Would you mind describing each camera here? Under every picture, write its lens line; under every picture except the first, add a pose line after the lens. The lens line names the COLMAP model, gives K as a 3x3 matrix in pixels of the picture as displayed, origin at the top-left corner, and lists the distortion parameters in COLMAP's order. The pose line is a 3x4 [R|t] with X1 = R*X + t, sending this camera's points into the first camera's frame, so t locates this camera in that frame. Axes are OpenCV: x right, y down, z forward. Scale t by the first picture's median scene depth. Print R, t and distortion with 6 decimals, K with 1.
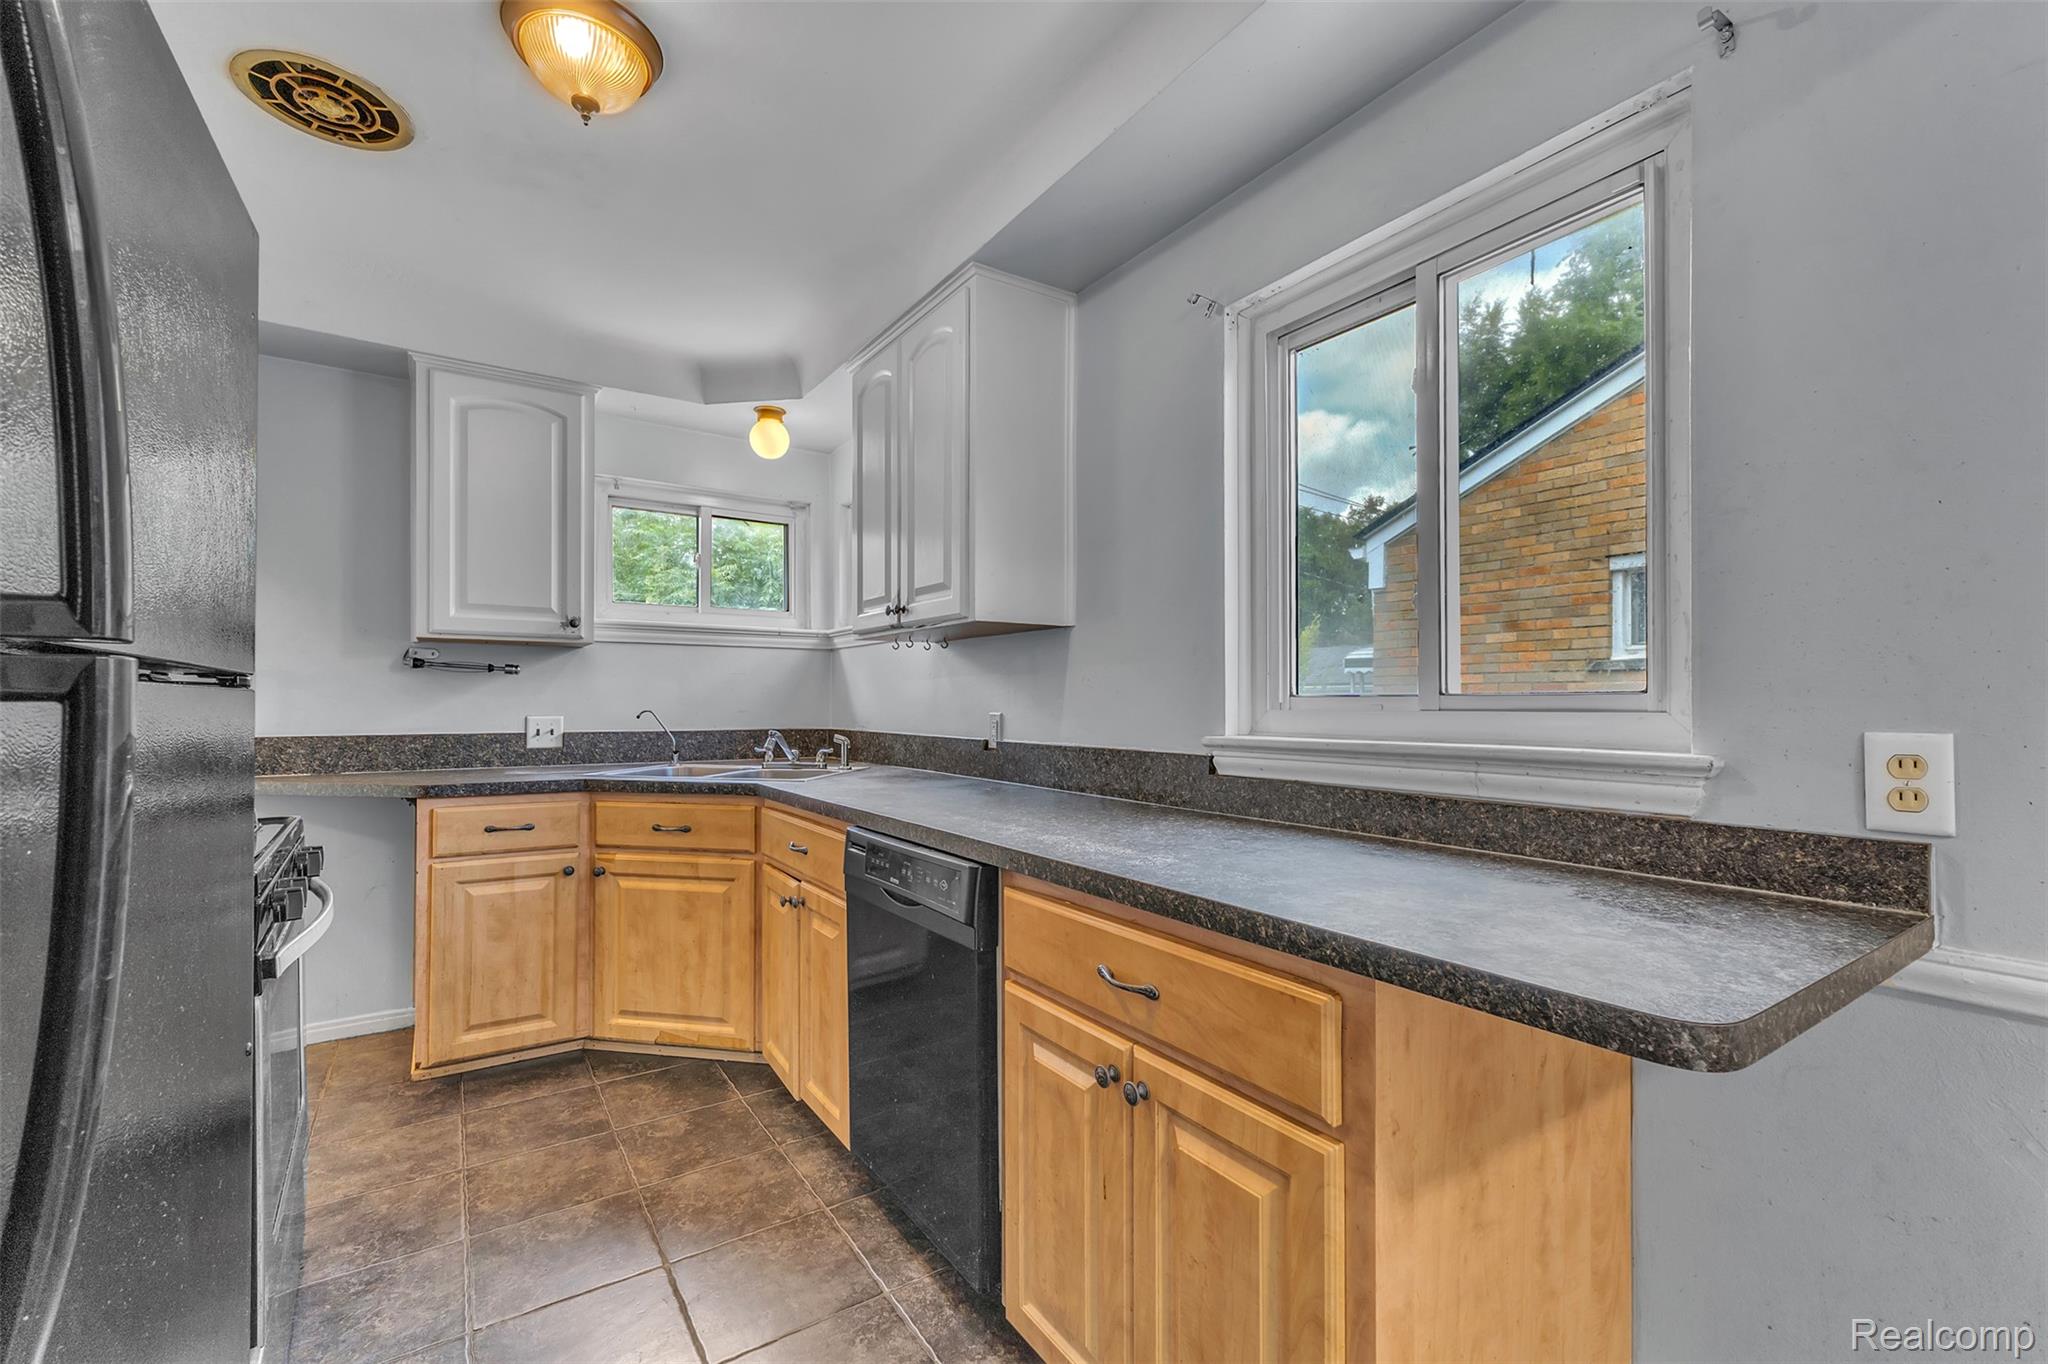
lens RADIAL K [[870.6, 0, 1026.0], [0, 870.6, 699.0], [0, 0, 1]] dist [0.008874, -0.001336]
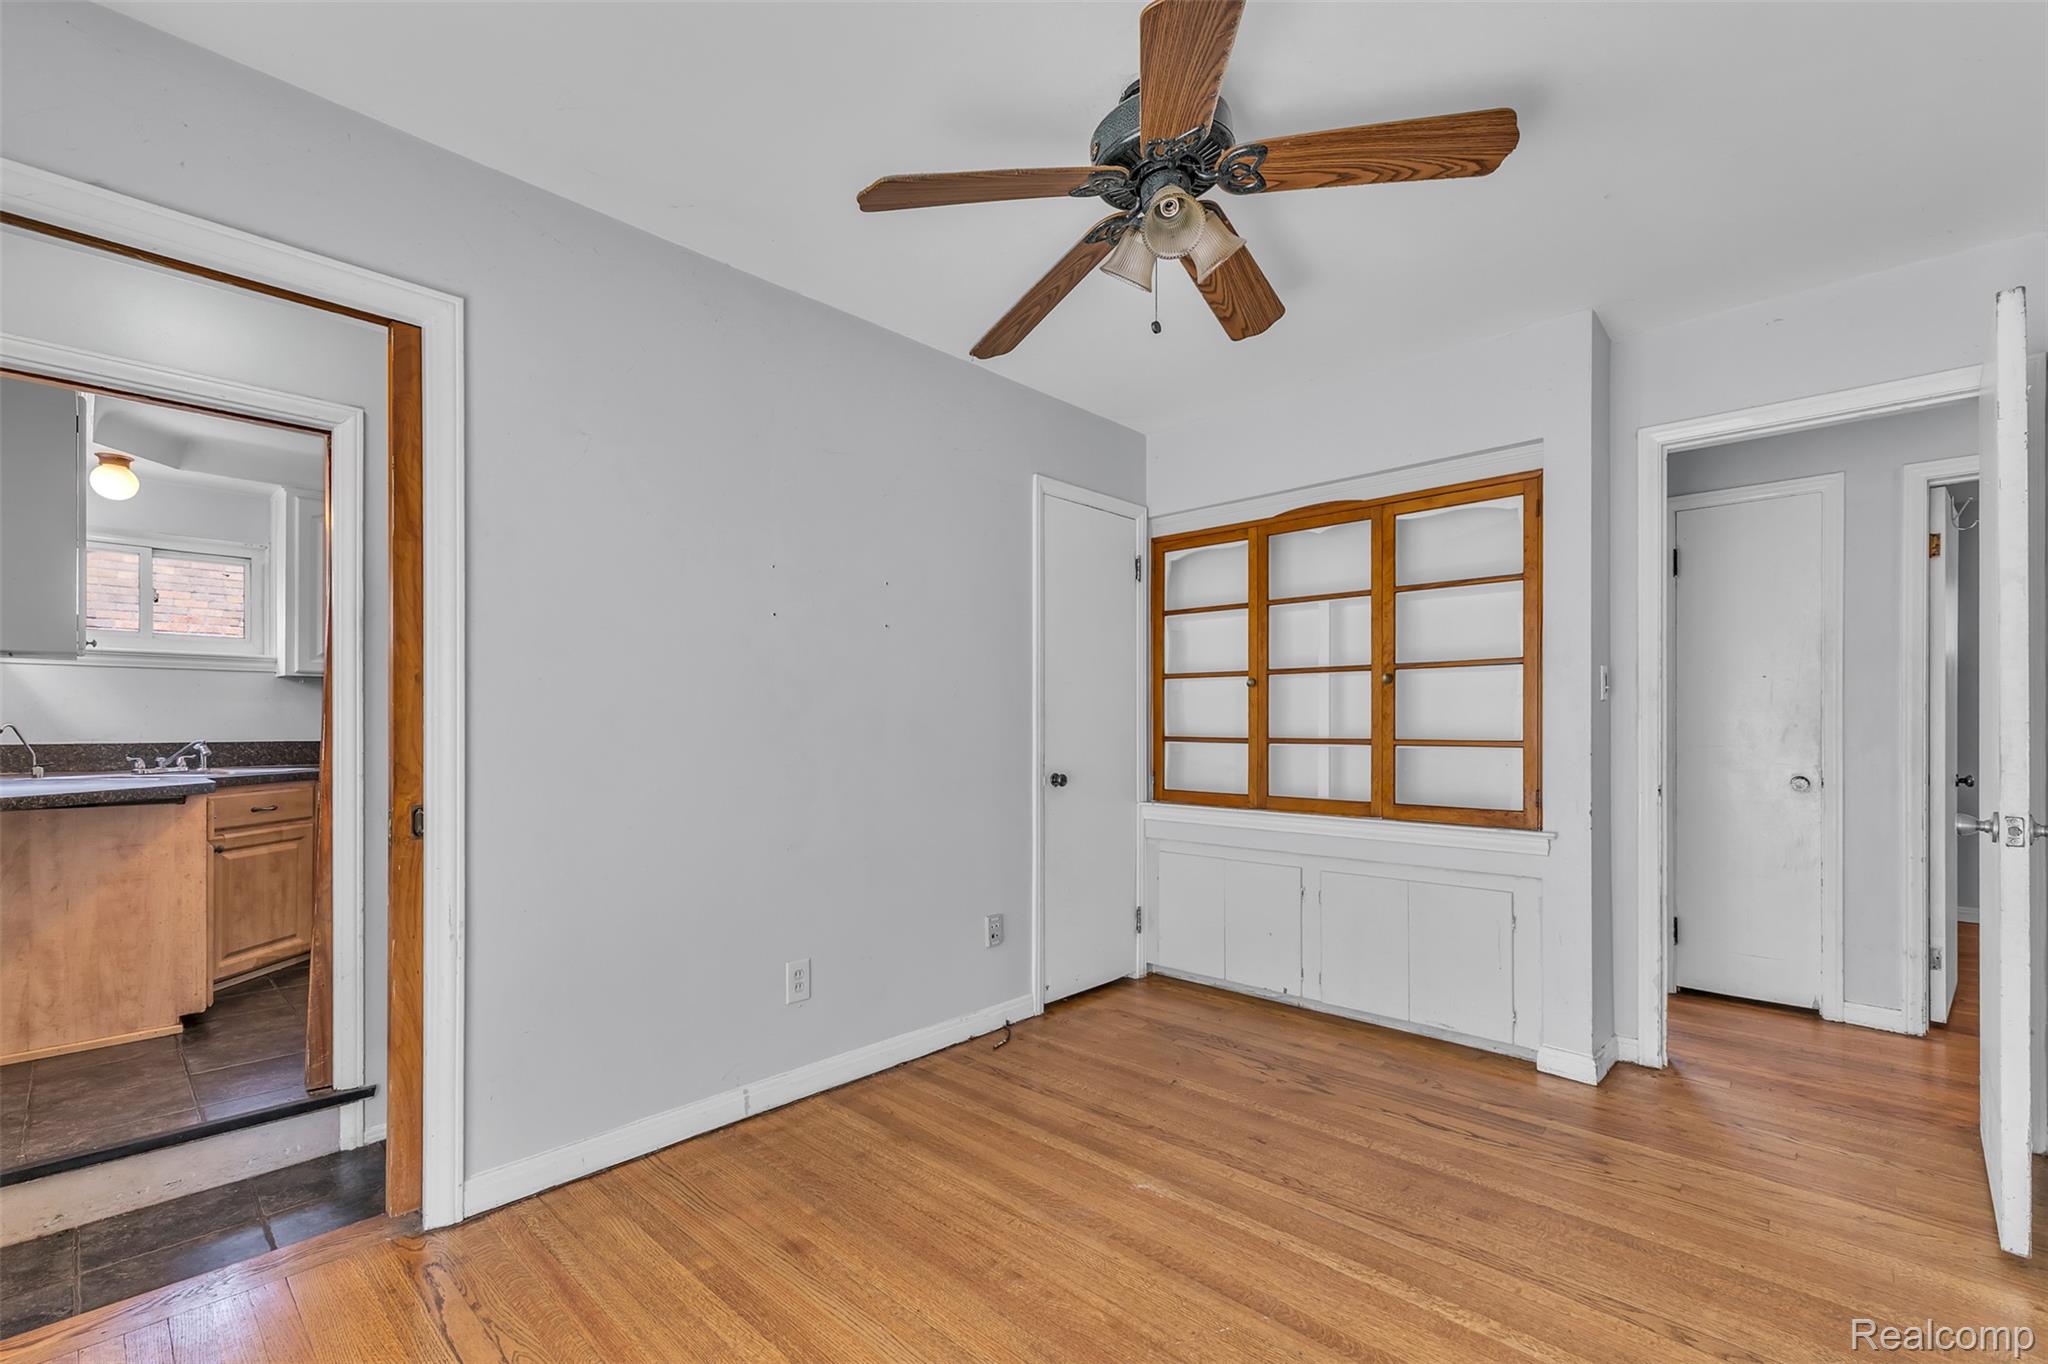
lens RADIAL K [[870.6, 0, 1036.6], [0, 870.6, 730.8], [0, 0, 1]] dist [0.008874, -0.001336]
pose [[-0.234383, -0.007469, 0.972116, -2.129826], [-0.006695, 0.999959, 0.006069, 0.008782], [-0.972121, -0.005086, -0.234423, 0.144317]]
